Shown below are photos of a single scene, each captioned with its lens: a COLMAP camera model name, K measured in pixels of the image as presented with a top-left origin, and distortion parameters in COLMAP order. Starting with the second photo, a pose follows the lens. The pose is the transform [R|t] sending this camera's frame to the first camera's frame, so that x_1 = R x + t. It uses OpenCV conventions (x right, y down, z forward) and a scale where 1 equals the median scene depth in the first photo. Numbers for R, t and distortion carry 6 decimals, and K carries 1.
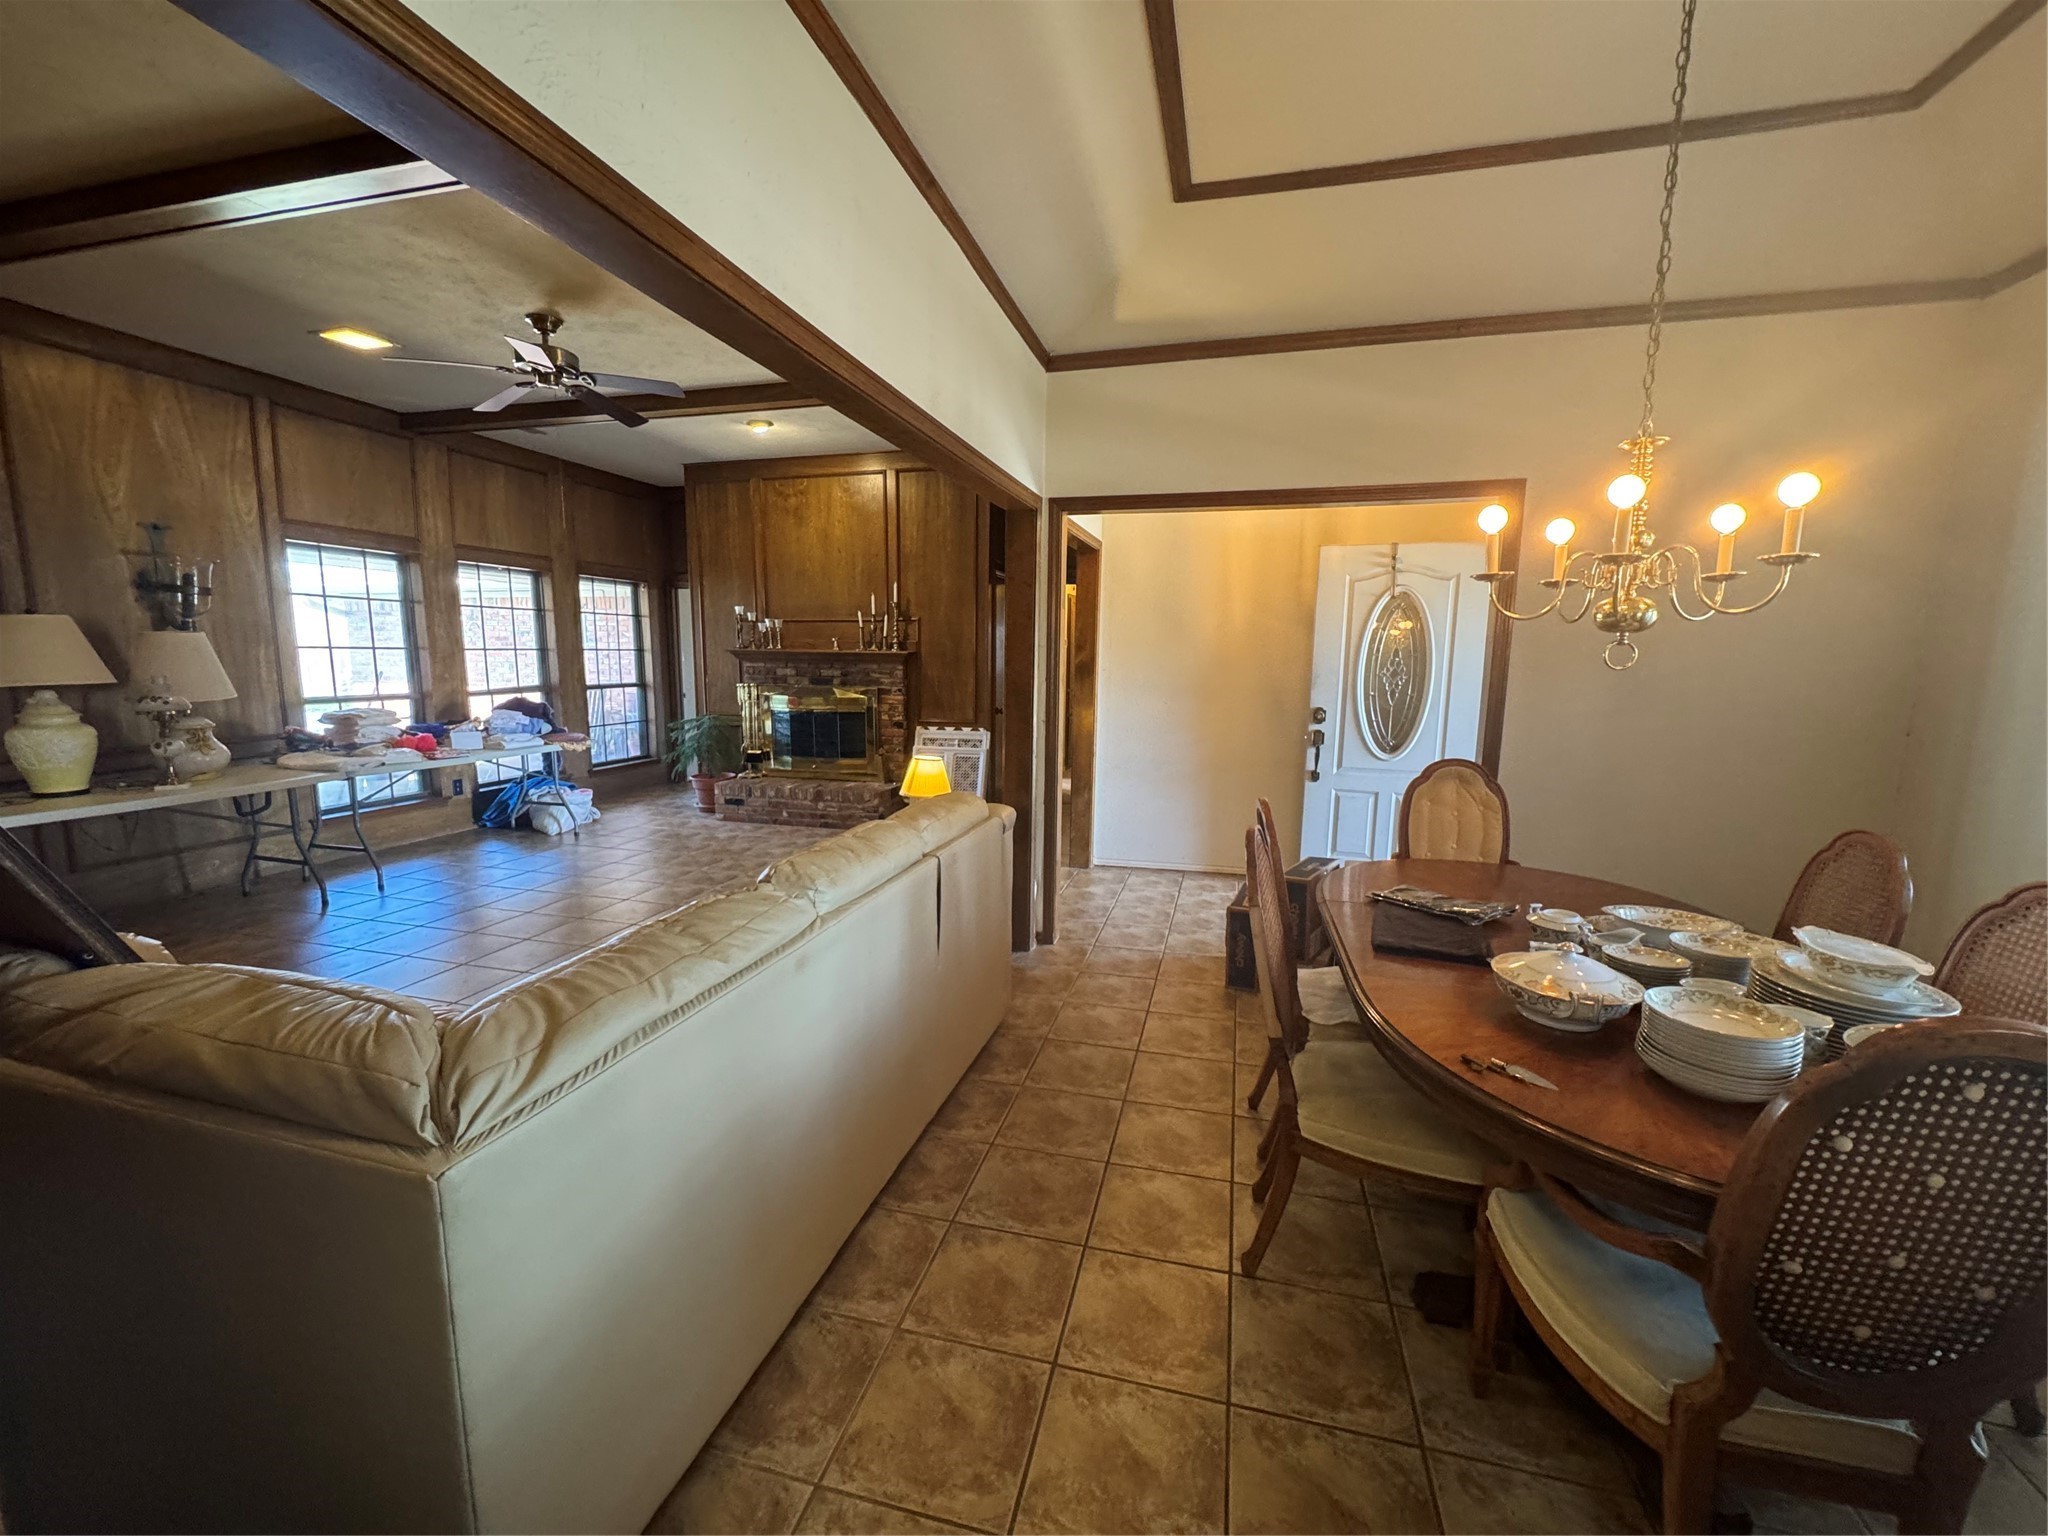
lens RADIAL K [[811.8, 0, 1024.7], [0, 811.8, 770.1], [0, 0, 1]] dist [-0.000756, -0.000130]
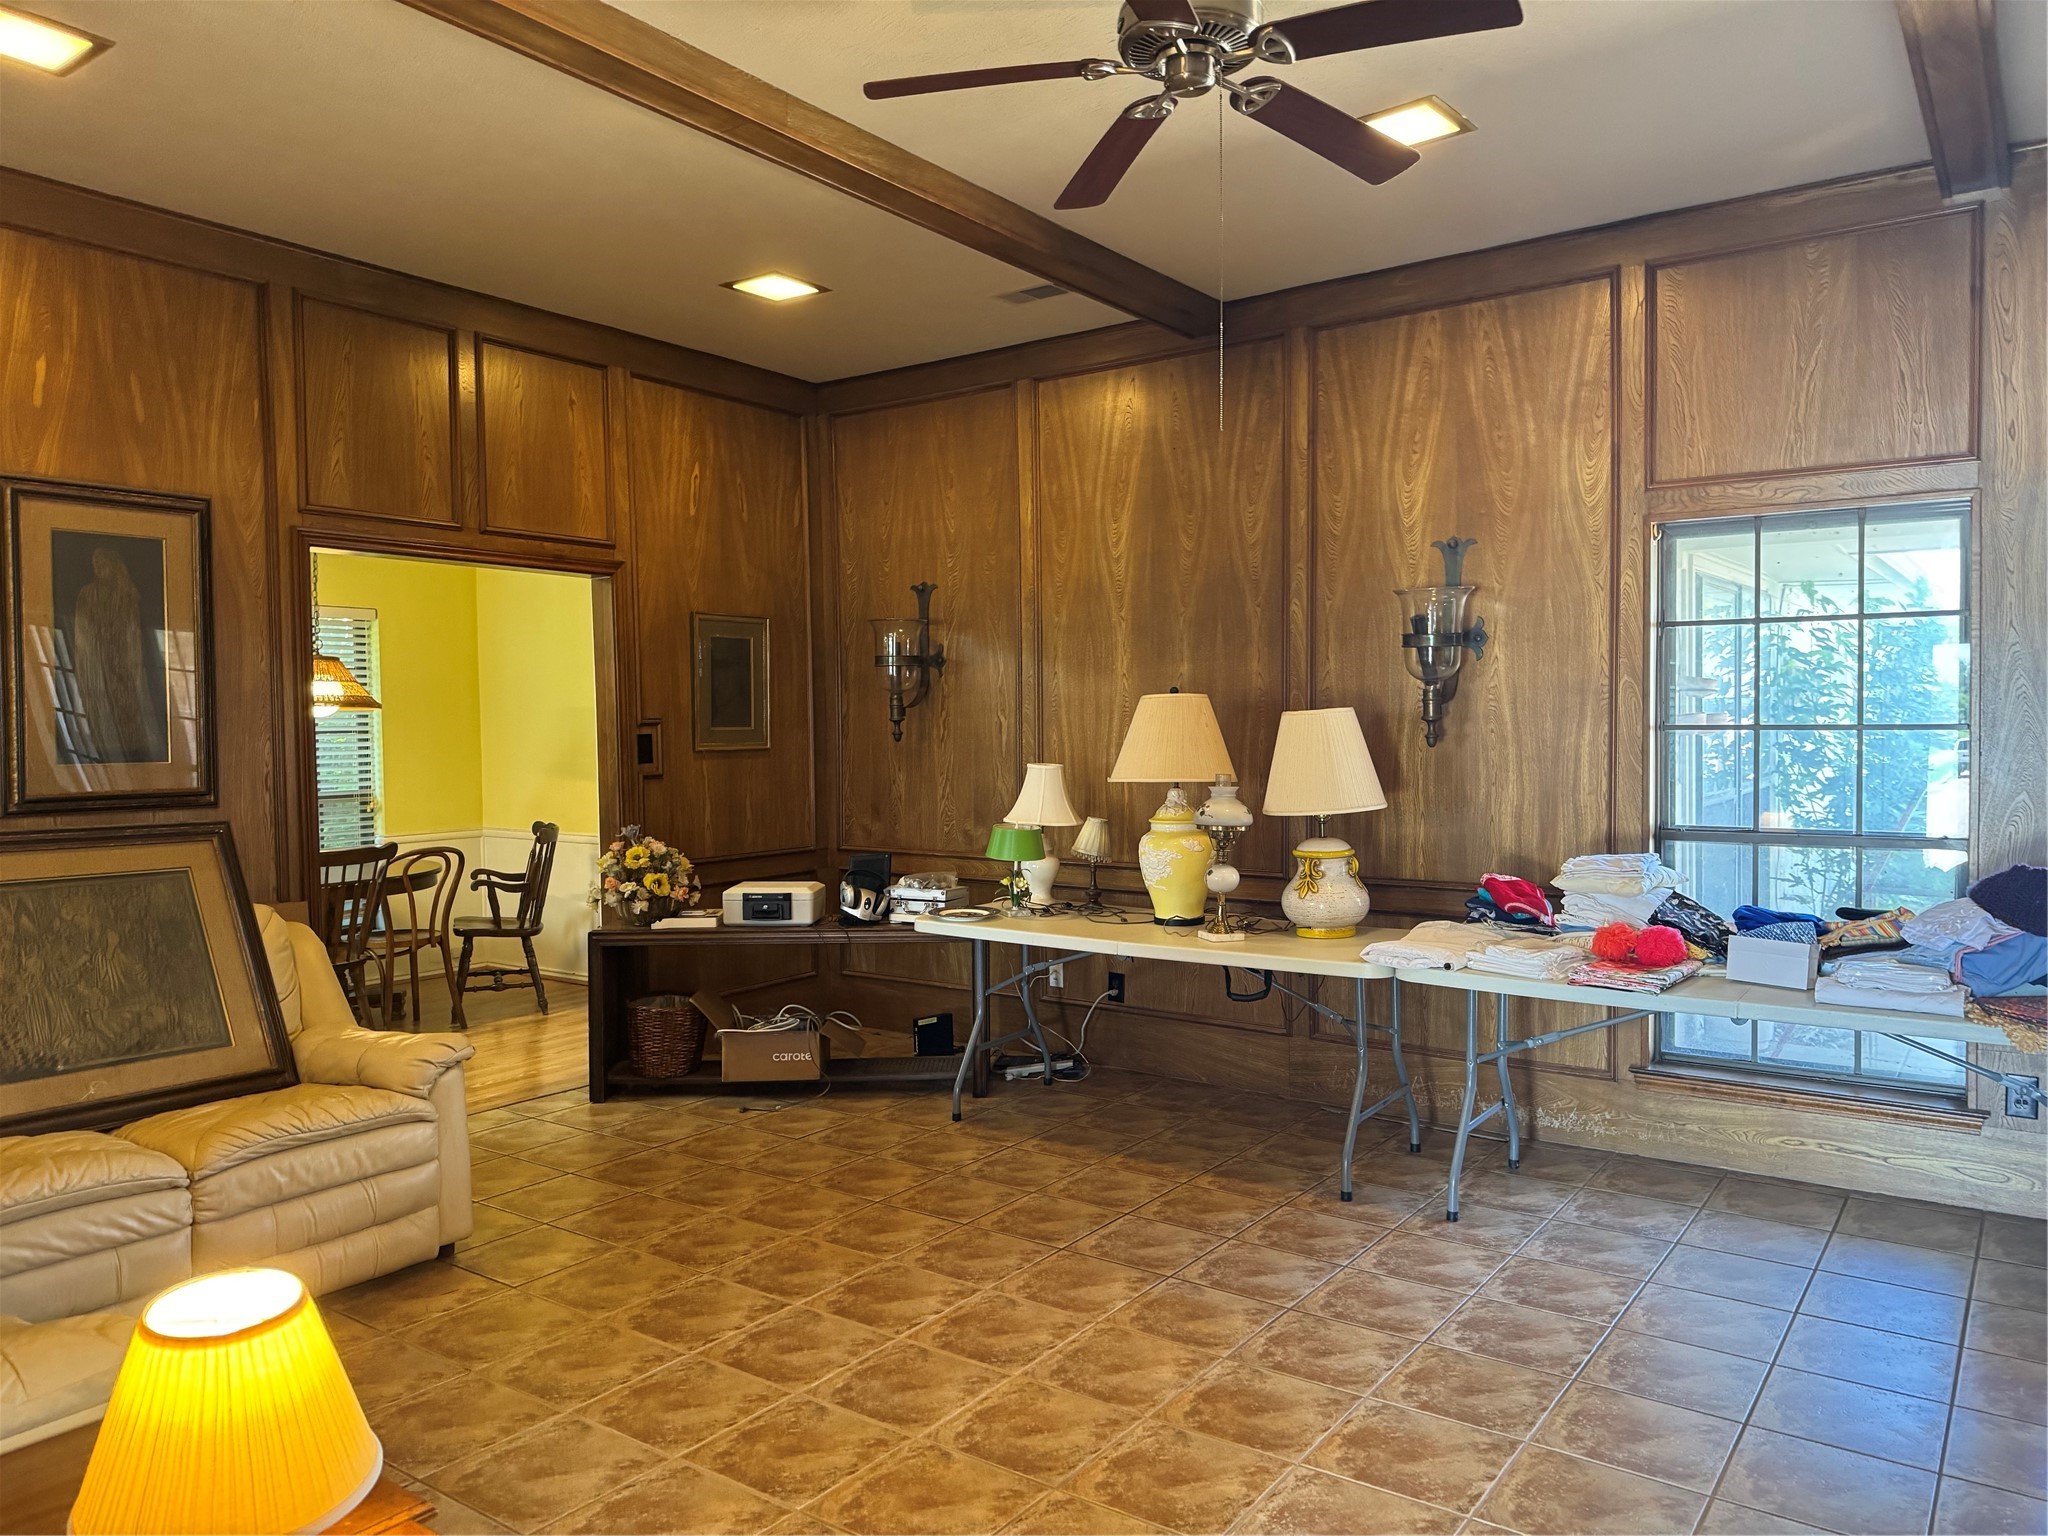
lens RADIAL K [[1433.8, 0, 1024.0], [0, 1433.8, 768.0], [0, 0, 1]] dist [0.106749, -0.142465]
pose [[-0.361685, 0.022132, -0.932037, 0.106933], [-0.127985, 0.989075, 0.073152, -0.151909], [0.923474, 0.145745, -0.354901, 1.022358]]
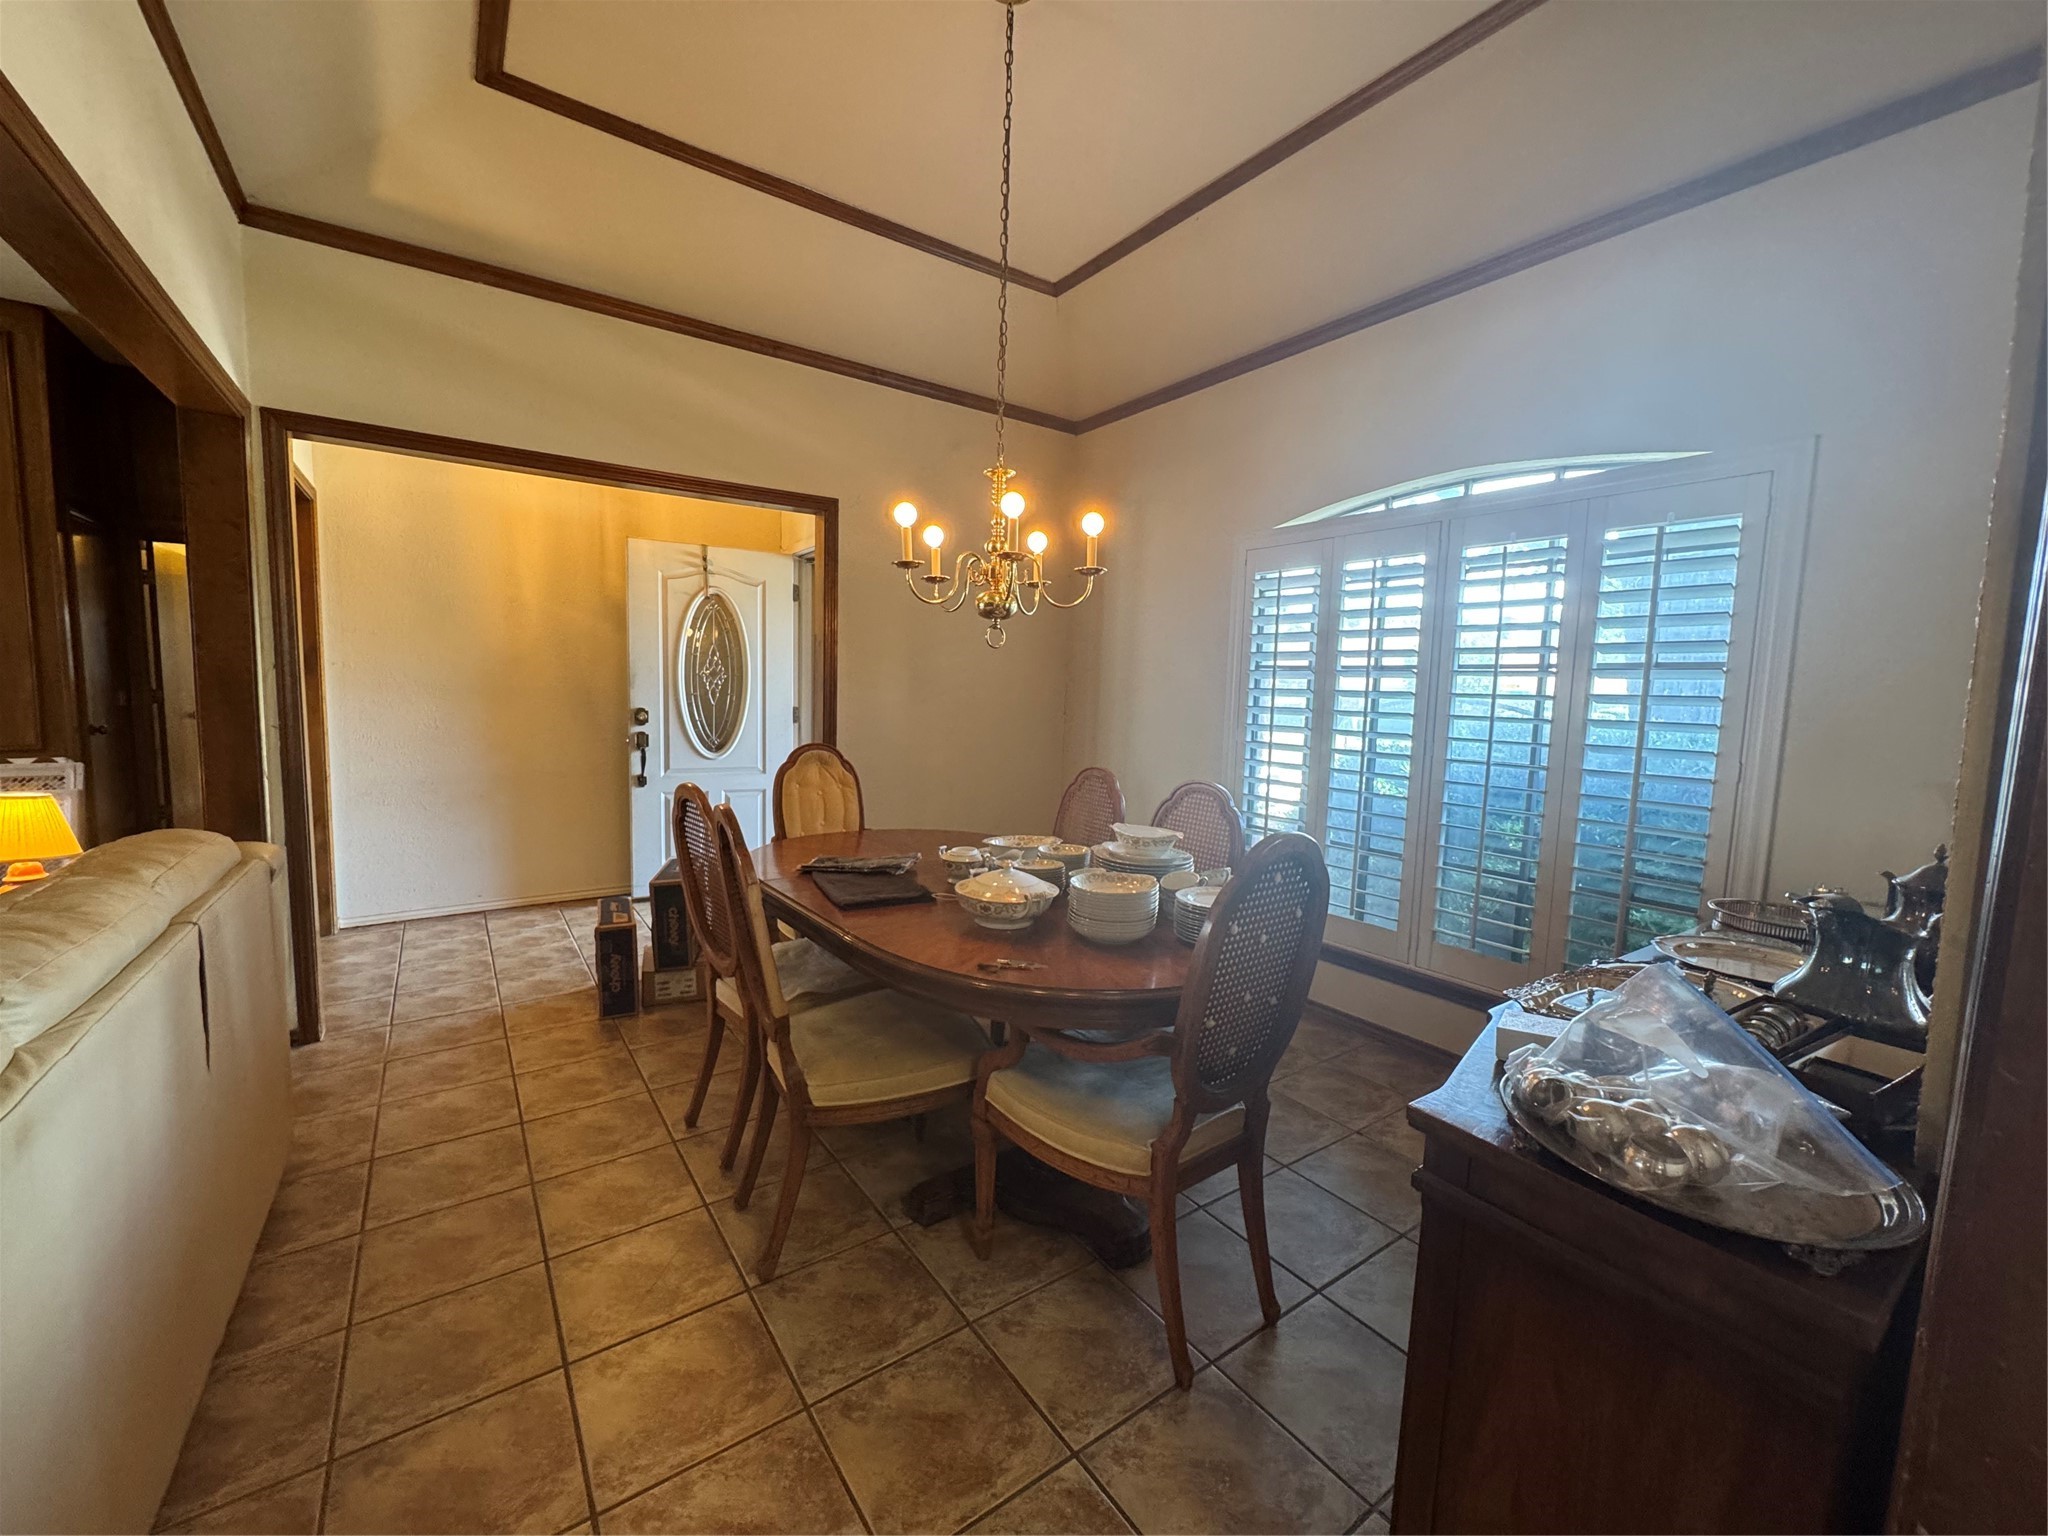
lens RADIAL K [[813.2, 0, 1024.0], [0, 813.2, 768.0], [0, 0, 1]] dist [-0.000019, 0.000194]
pose [[0.643680, -0.070340, 0.762055, -0.076509], [0.088225, 0.995948, 0.017408, 0.015377], [-0.760192, 0.056027, 0.647278, 0.048428]]
